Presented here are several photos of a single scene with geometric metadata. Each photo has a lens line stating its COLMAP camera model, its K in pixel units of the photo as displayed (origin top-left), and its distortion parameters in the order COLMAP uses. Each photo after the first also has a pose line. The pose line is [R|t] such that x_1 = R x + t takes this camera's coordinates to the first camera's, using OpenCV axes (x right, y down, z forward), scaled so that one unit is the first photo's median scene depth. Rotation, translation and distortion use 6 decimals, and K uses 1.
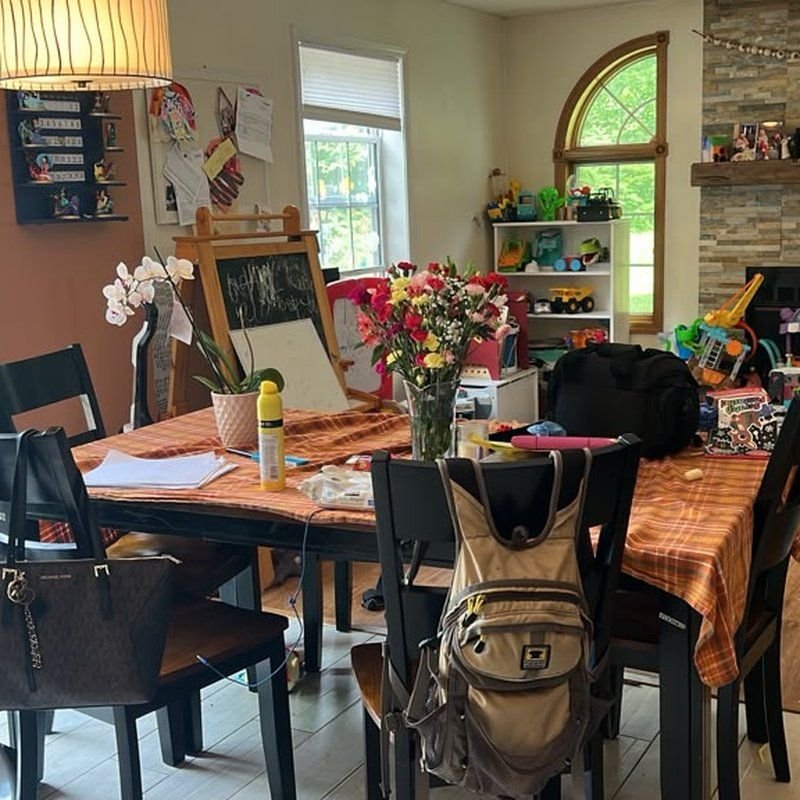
lens RADIAL K [[1131.0, 0, 404.9], [0, 1131.0, 405.5], [0, 0, 1]] dist [0.068704, 0.000000]
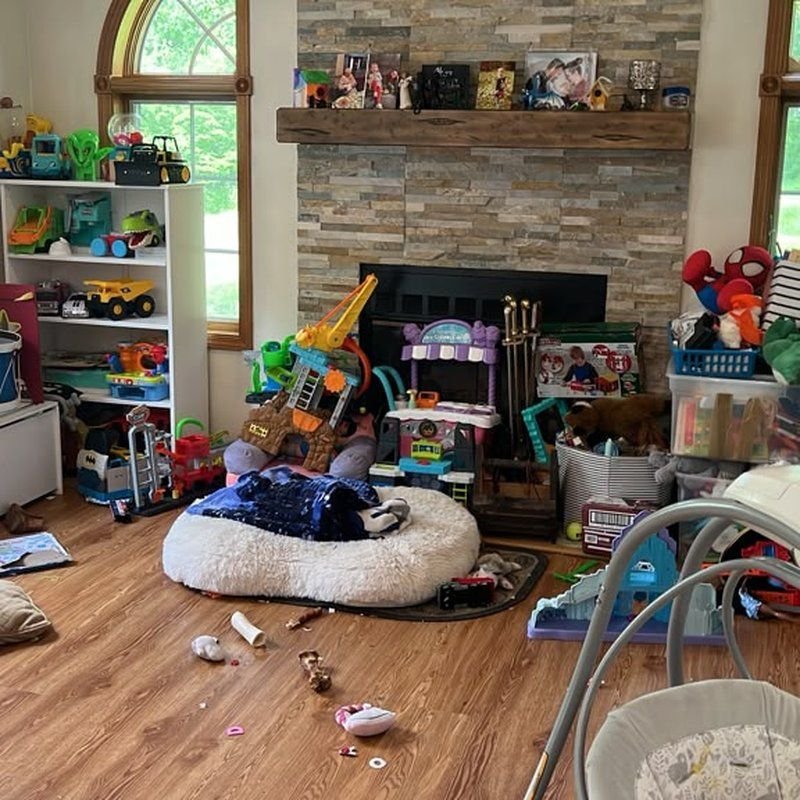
lens RADIAL K [[1131.0, 0, 399.0], [0, 1131.0, 409.0], [0, 0, 1]] dist [0.068704, 0.000000]
pose [[0.976575, 0.007607, 0.215043, 0.172970], [-0.015149, 0.999326, 0.033447, -0.055037], [-0.214644, -0.035921, 0.976032, 0.308205]]
